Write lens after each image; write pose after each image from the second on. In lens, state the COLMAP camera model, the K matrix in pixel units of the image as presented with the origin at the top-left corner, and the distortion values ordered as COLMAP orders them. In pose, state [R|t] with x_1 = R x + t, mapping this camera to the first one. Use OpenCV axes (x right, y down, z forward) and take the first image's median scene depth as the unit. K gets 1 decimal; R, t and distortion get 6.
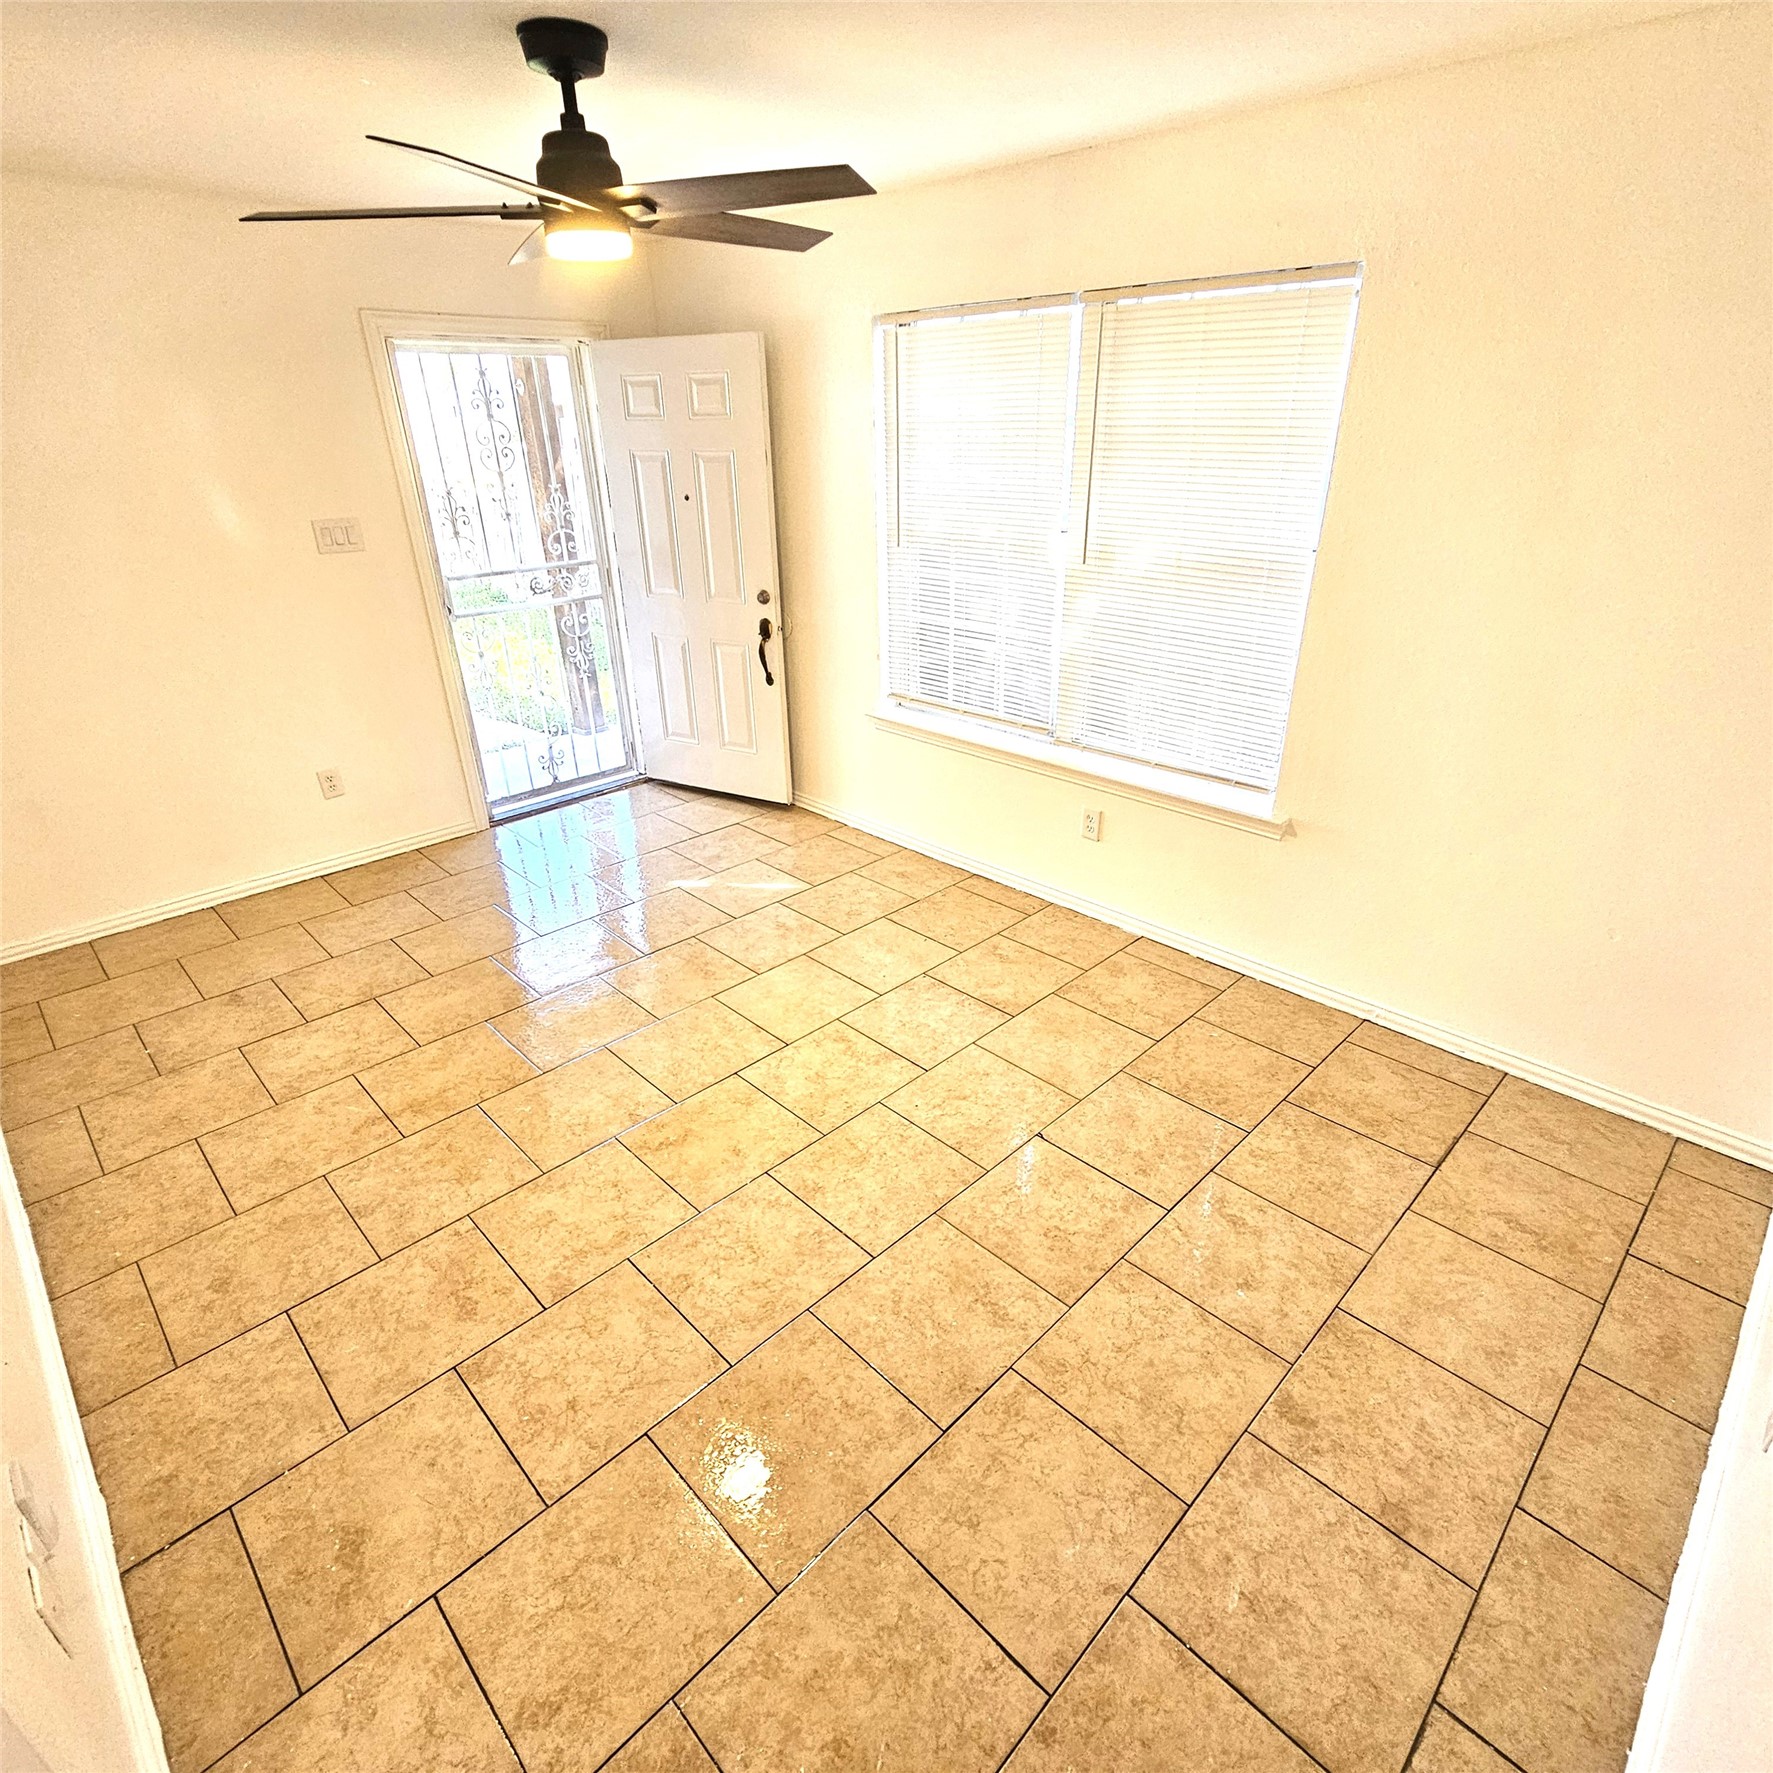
lens RADIAL K [[975.2, 0, 886.5], [0, 975.2, 897.3], [0, 0, 1]] dist [0.000162, 0.001117]
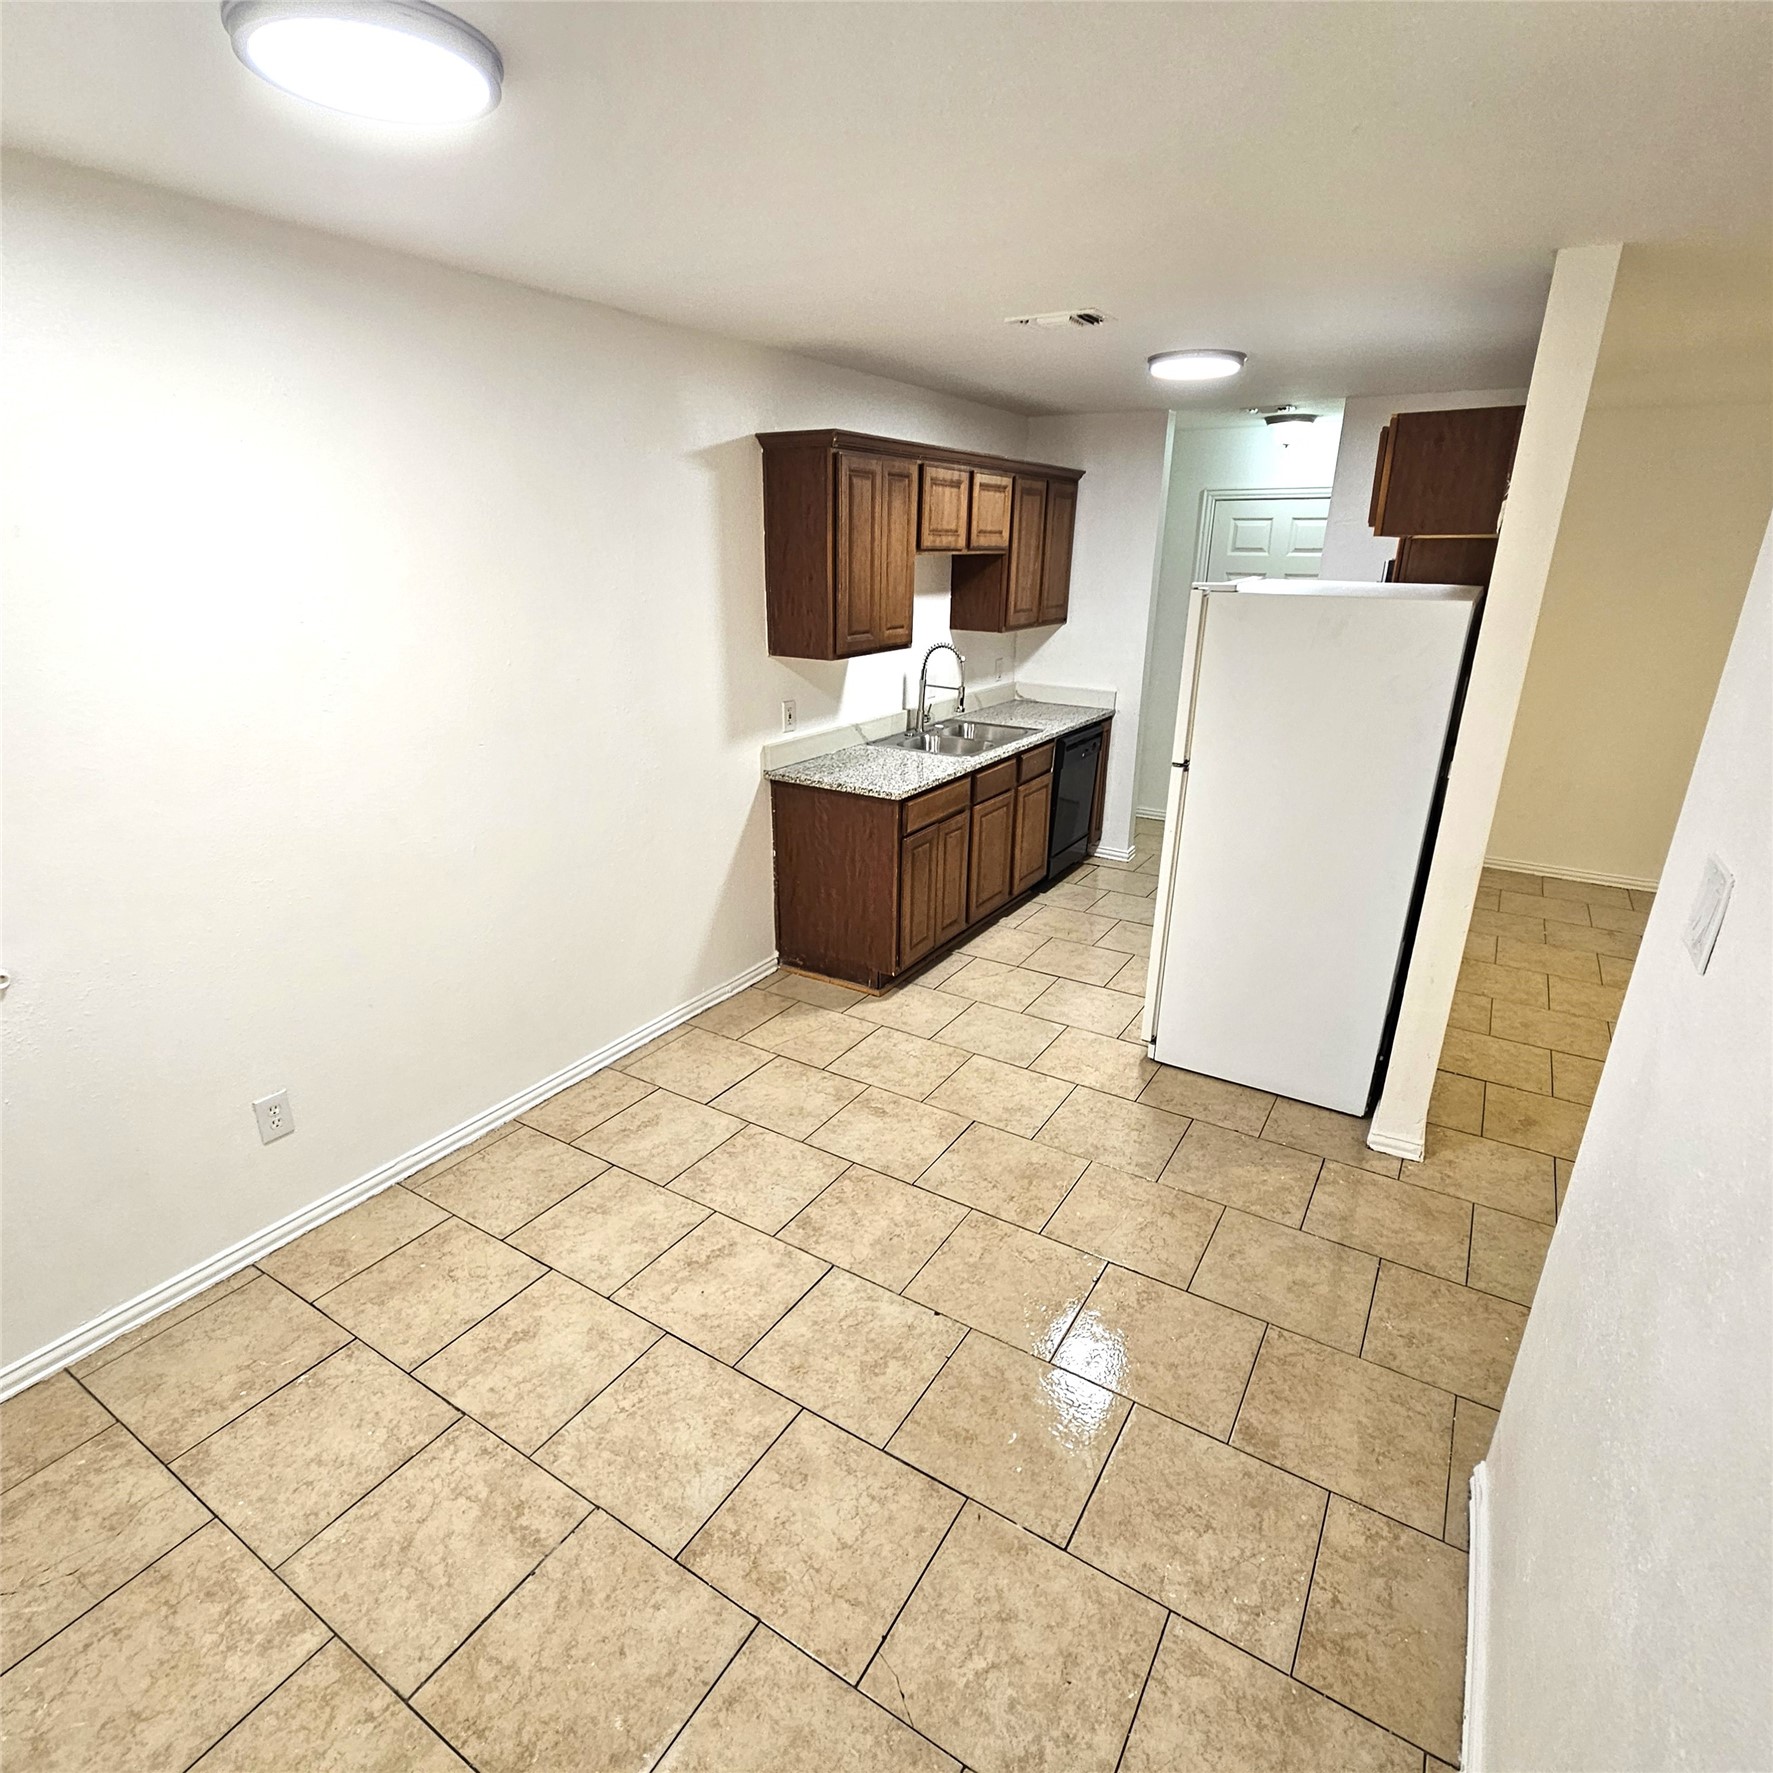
lens RADIAL K [[975.2, 0, 891.1], [0, 975.2, 901.0], [0, 0, 1]] dist [0.000162, 0.001117]
pose [[0.241061, 0.353184, -0.903964, 0.507642], [-0.437915, 0.870805, 0.223449, 0.279499], [0.866095, 0.341994, 0.364582, -0.651177]]
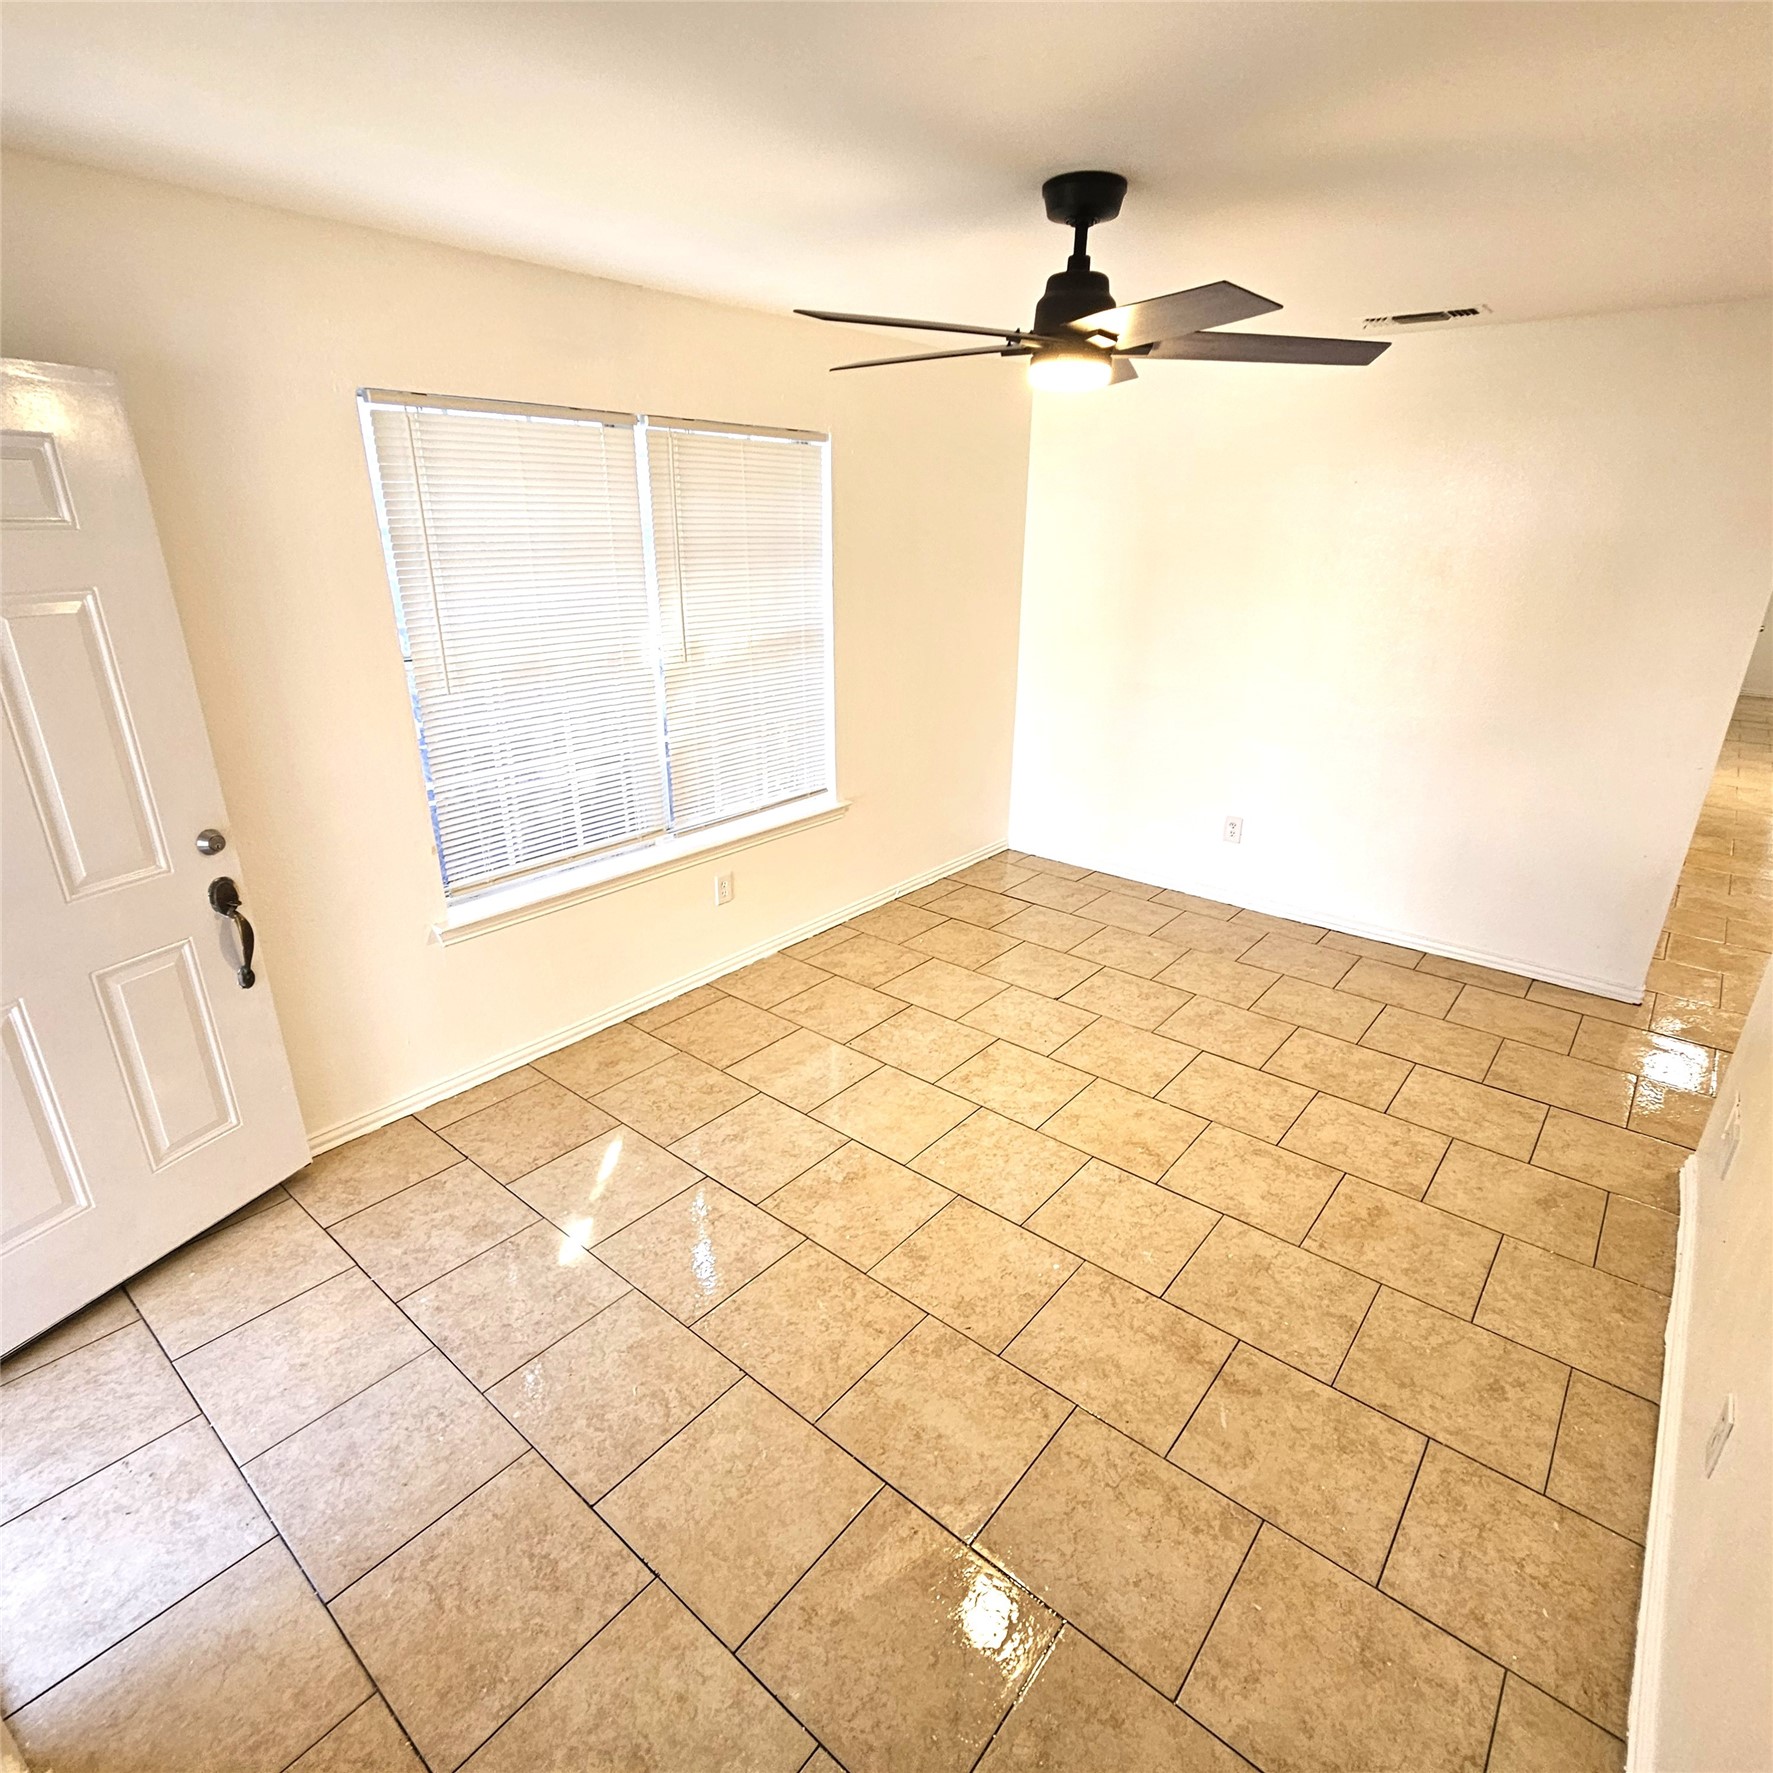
lens RADIAL K [[975.2, 0, 894.8], [0, 975.2, 893.8], [0, 0, 1]] dist [0.000162, 0.001117]
pose [[-0.103896, -0.349982, 0.930977, -1.224099], [0.429960, 0.828253, 0.359348, -0.564240], [-0.896850, 0.437618, 0.064426, 1.137225]]
